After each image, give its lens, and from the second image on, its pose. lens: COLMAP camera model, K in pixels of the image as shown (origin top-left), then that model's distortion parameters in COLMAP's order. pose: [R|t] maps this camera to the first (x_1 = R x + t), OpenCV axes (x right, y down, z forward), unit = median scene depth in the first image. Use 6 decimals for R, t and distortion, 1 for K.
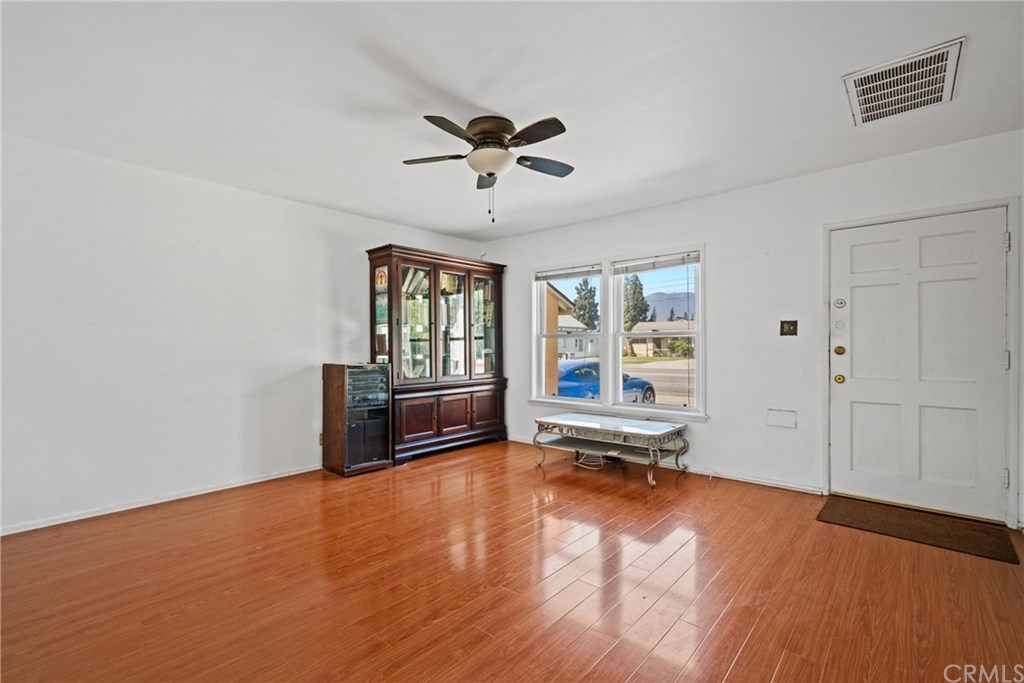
lens RADIAL K [[461.4, 0, 510.6], [0, 461.4, 344.6], [0, 0, 1]] dist [-0.003539, 0.000344]
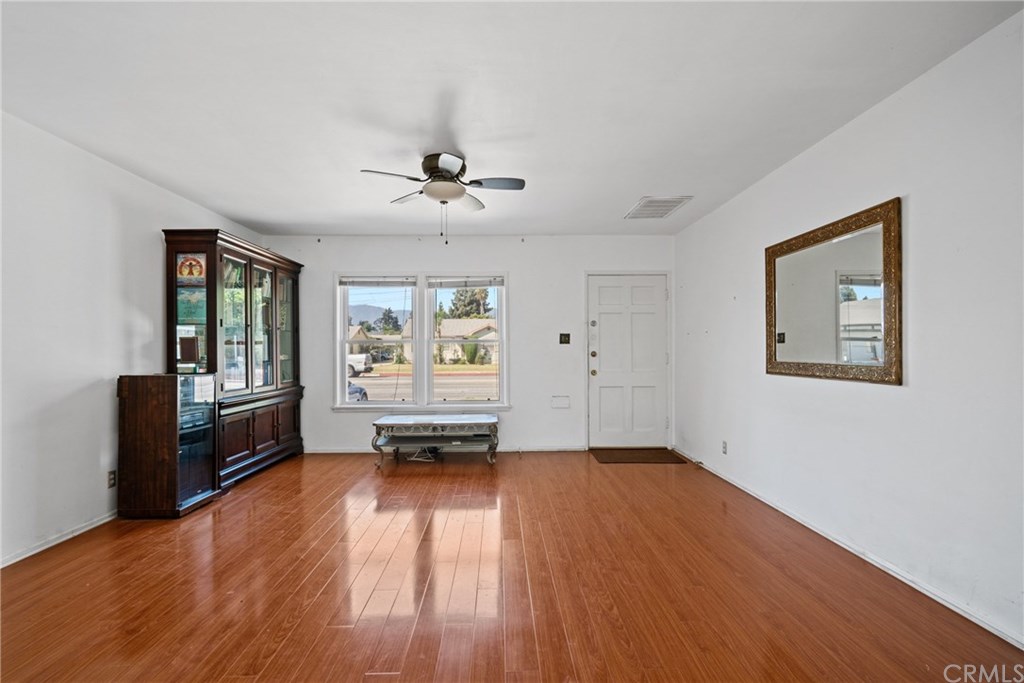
lens RADIAL K [[483.8, 0, 512.0], [0, 483.8, 345.3], [0, 0, 1]] dist [0.000781, 0.000358]
pose [[0.733927, 0.007039, 0.679192, -0.444156], [0.000424, 0.999941, -0.010821, 0.000836], [-0.679228, 0.008229, 0.733881, 0.000011]]
